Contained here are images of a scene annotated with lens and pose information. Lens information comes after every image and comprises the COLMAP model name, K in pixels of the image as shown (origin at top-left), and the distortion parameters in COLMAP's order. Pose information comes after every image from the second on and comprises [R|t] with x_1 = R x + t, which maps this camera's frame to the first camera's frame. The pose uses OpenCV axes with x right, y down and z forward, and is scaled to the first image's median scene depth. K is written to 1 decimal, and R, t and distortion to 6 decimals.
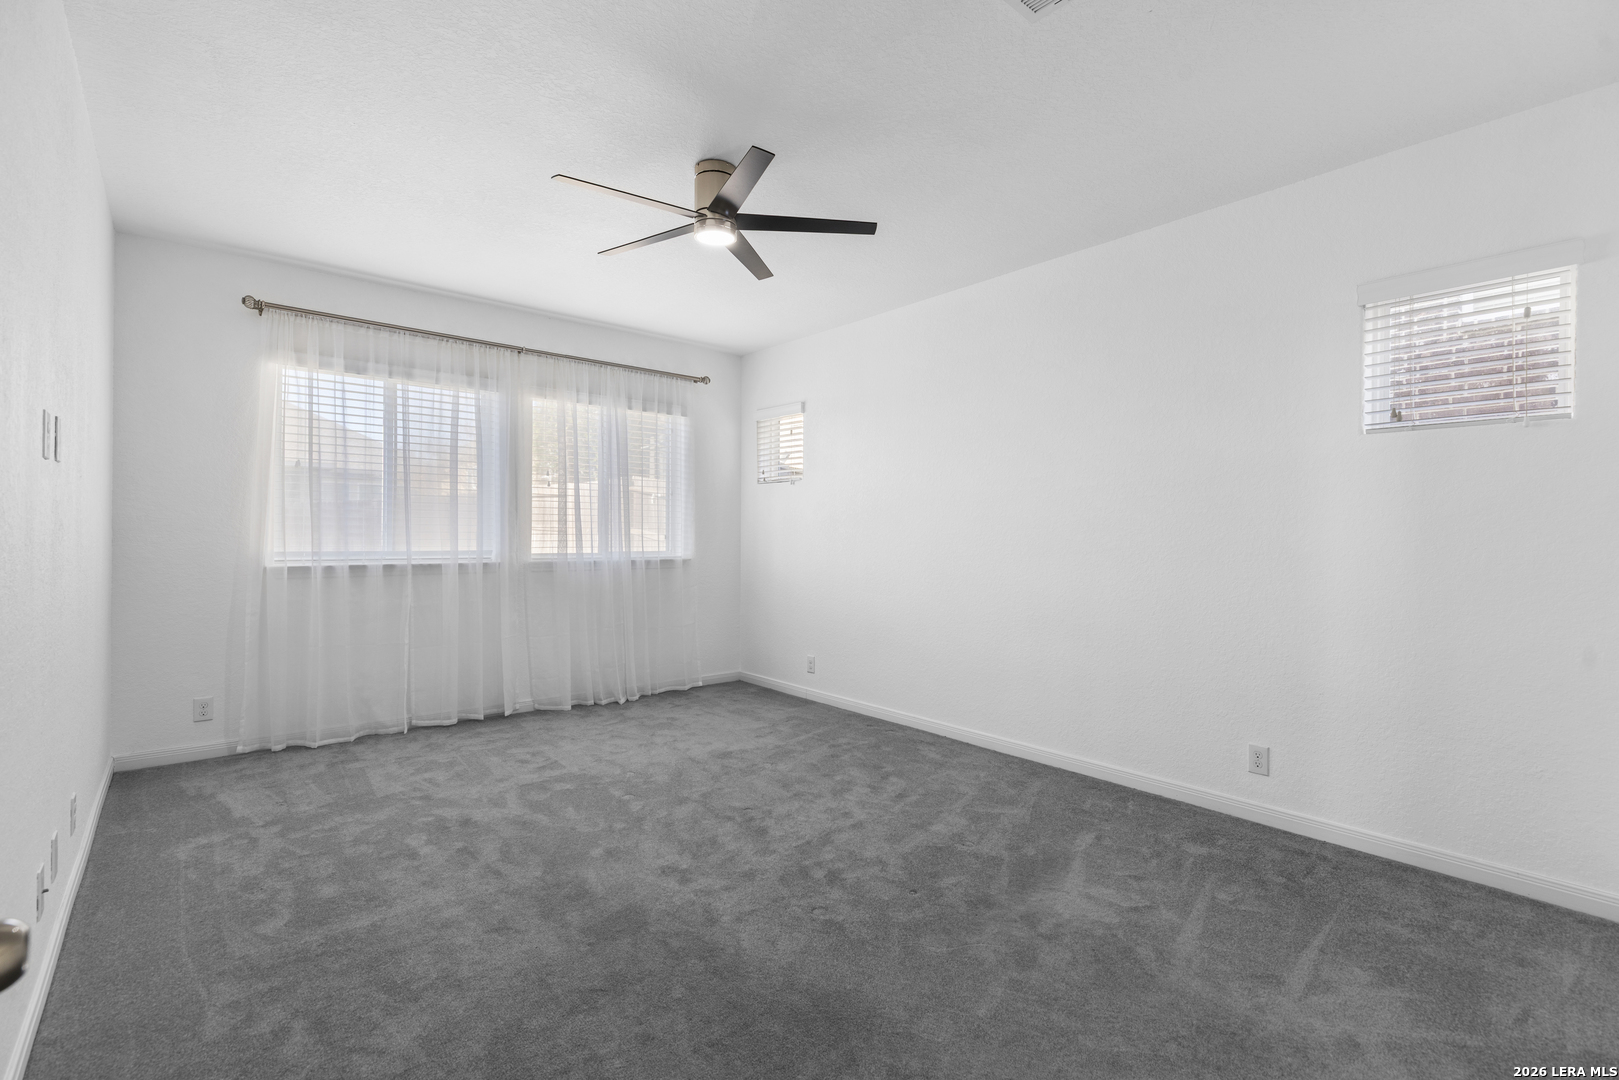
lens RADIAL K [[733.8, 0, 802.0], [0, 733.8, 532.7], [0, 0, 1]] dist [0.000664, 0.000198]
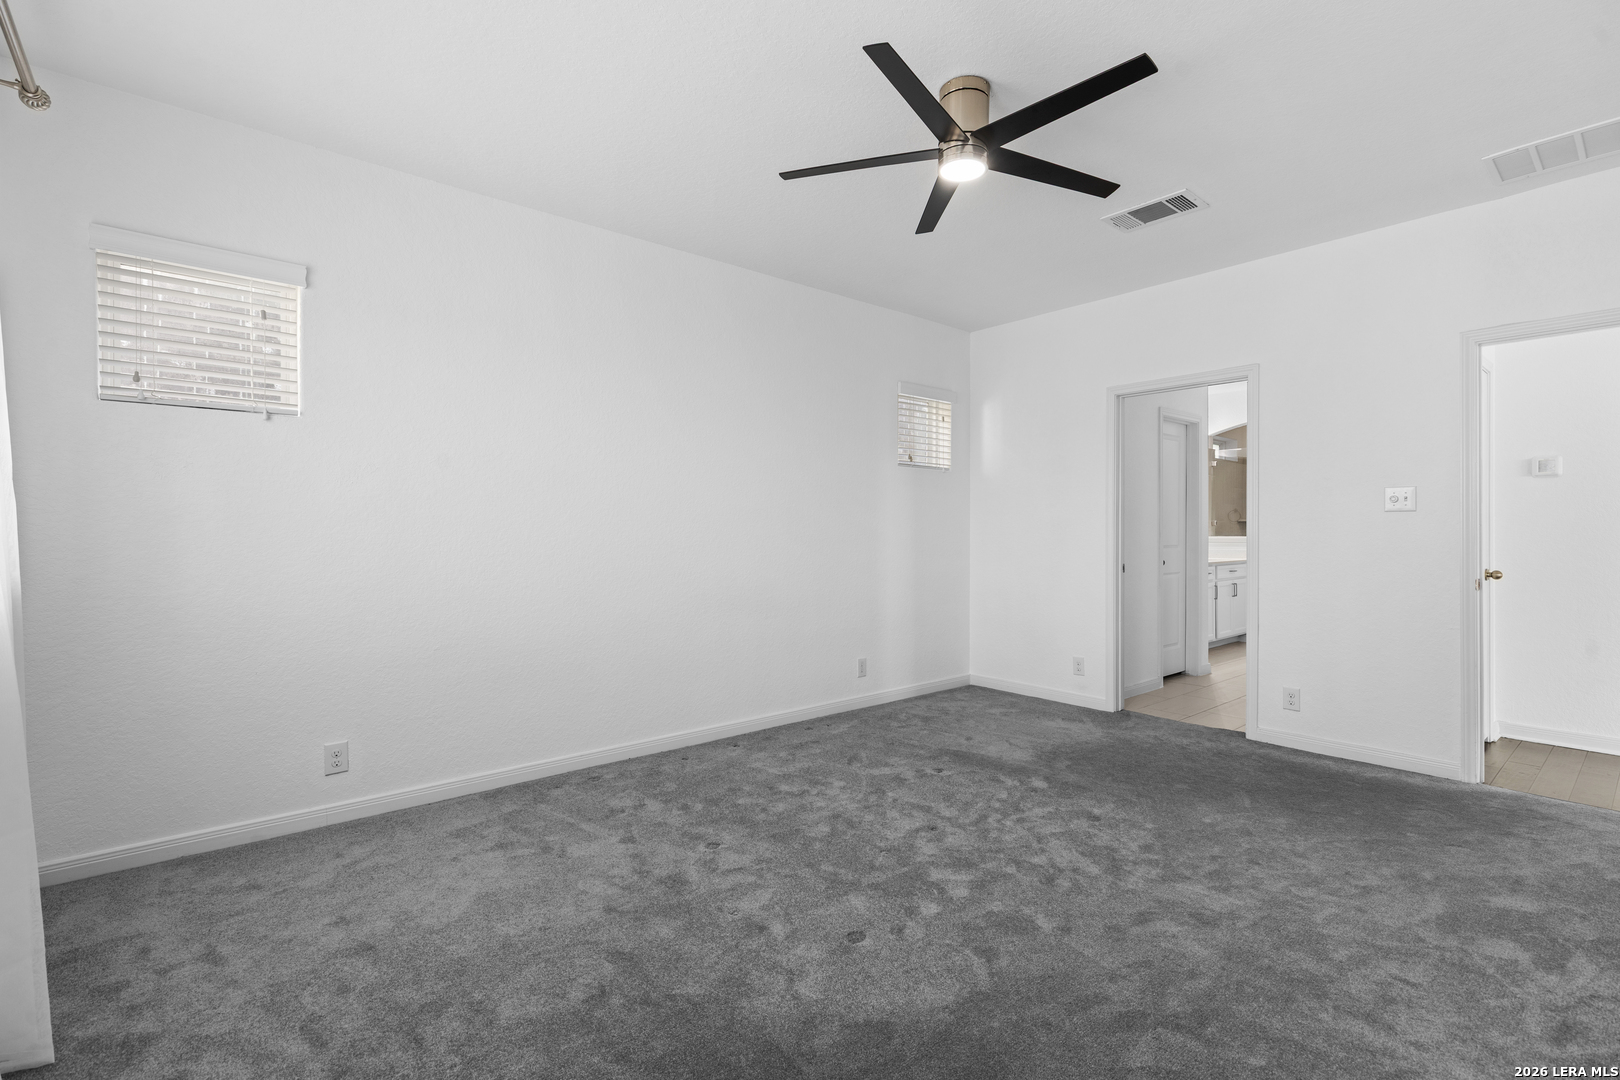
lens RADIAL K [[734.2, 0, 802.5], [0, 734.2, 532.7], [0, 0, 1]] dist [0.000664, 0.000198]
pose [[-0.008077, -0.012729, 0.999886, -0.698491], [-0.004540, 0.999909, 0.012693, 0.004257], [-0.999957, -0.004437, -0.008134, 0.860279]]
